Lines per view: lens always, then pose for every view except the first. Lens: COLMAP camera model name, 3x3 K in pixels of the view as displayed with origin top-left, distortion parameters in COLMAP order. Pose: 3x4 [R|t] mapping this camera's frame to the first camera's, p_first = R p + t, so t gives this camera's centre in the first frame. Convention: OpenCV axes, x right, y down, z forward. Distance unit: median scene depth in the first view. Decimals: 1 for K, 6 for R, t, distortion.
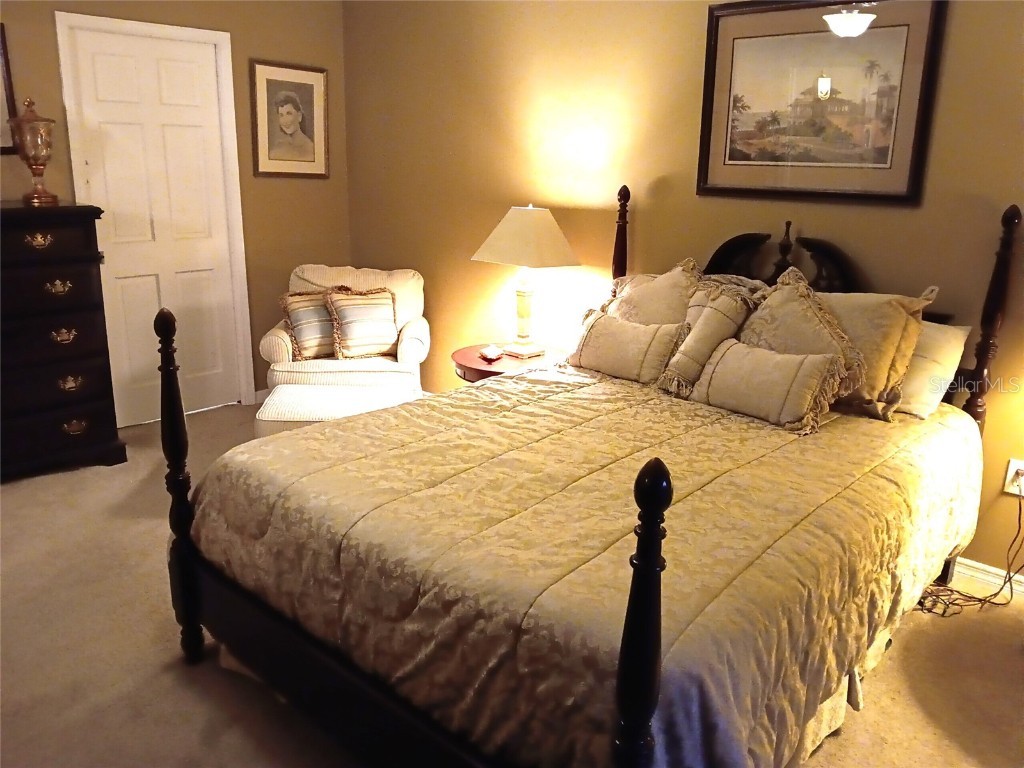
lens RADIAL K [[801.5, 0, 512.0], [0, 801.5, 384.0], [0, 0, 1]] dist [-0.000705, -0.002525]
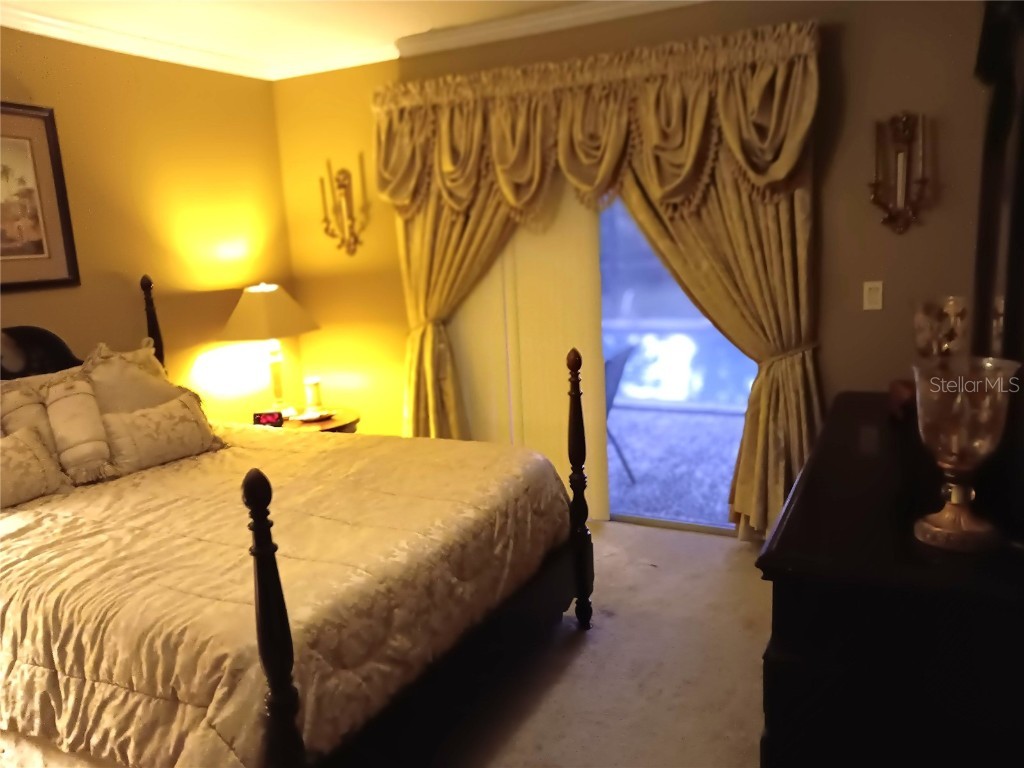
lens RADIAL K [[801.5, 0, 512.0], [0, 801.5, 384.0], [0, 0, 1]] dist [-0.000705, -0.002525]
pose [[-0.251332, -0.191066, 0.948855, -0.894215], [0.324938, 0.906773, 0.268661, -0.212076], [-0.911728, 0.375842, -0.165816, 0.699835]]
